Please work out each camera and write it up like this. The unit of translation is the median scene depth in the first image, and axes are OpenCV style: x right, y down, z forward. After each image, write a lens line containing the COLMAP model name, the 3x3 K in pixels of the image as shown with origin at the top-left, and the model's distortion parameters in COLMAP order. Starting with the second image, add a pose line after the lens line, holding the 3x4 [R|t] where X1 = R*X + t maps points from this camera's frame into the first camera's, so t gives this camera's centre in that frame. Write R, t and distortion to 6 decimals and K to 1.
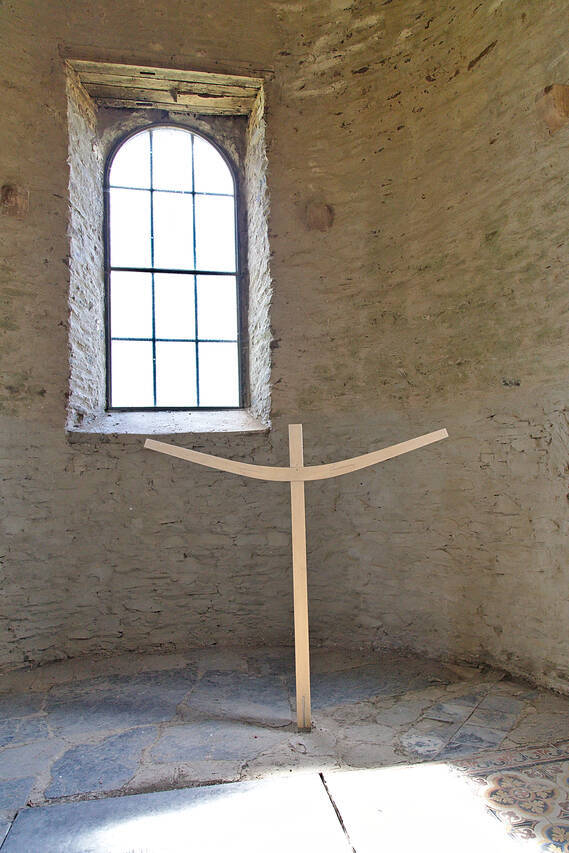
lens RADIAL K [[606.6, 0, 284.5], [0, 606.6, 426.5], [0, 0, 1]] dist [0.021781, -0.025552]
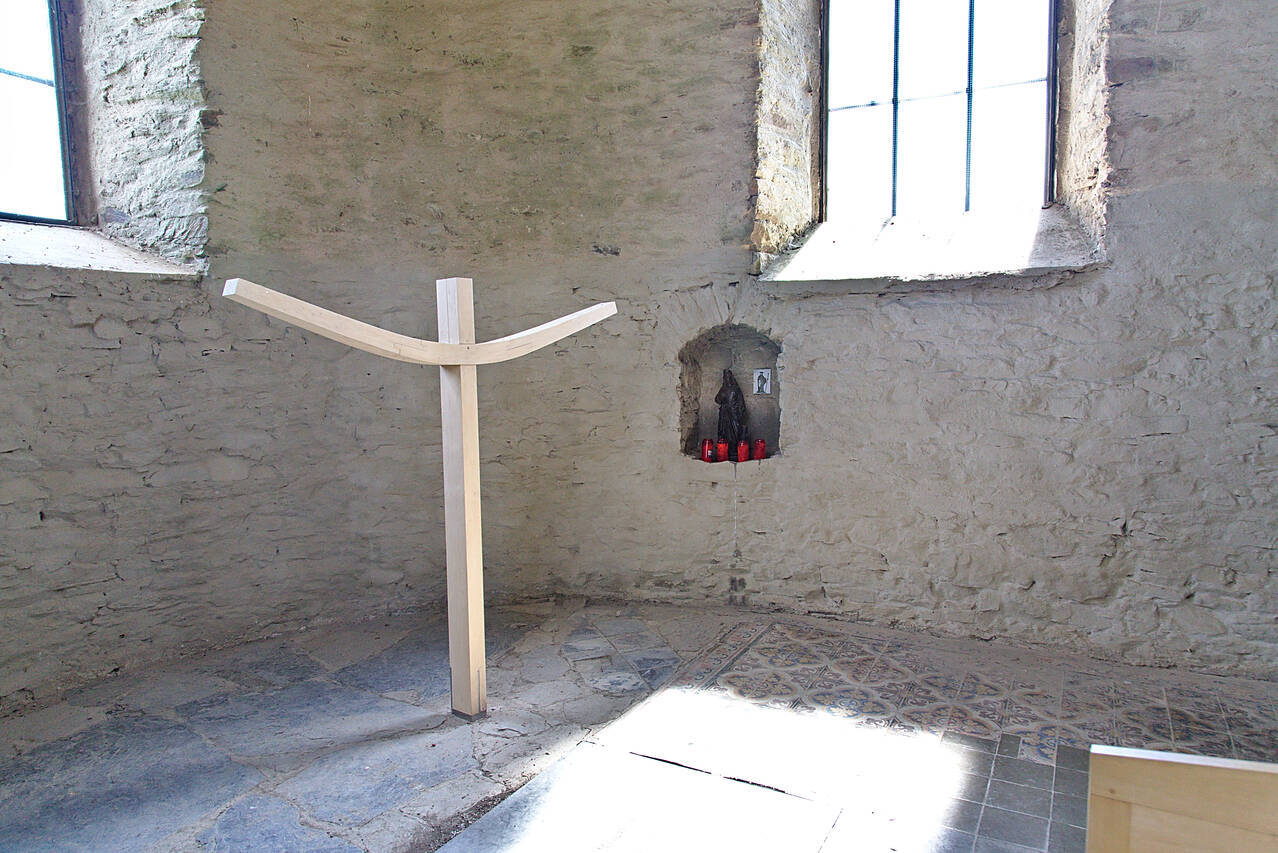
lens RADIAL K [[908.9, 0, 639.0], [0, 908.9, 426.5], [0, 0, 1]] dist [0.021781, -0.025552]
pose [[0.594466, -0.037135, 0.803263, -0.557473], [-0.073238, 0.992281, 0.100074, 0.035492], [-0.800779, -0.118320, 0.587157, 0.214775]]
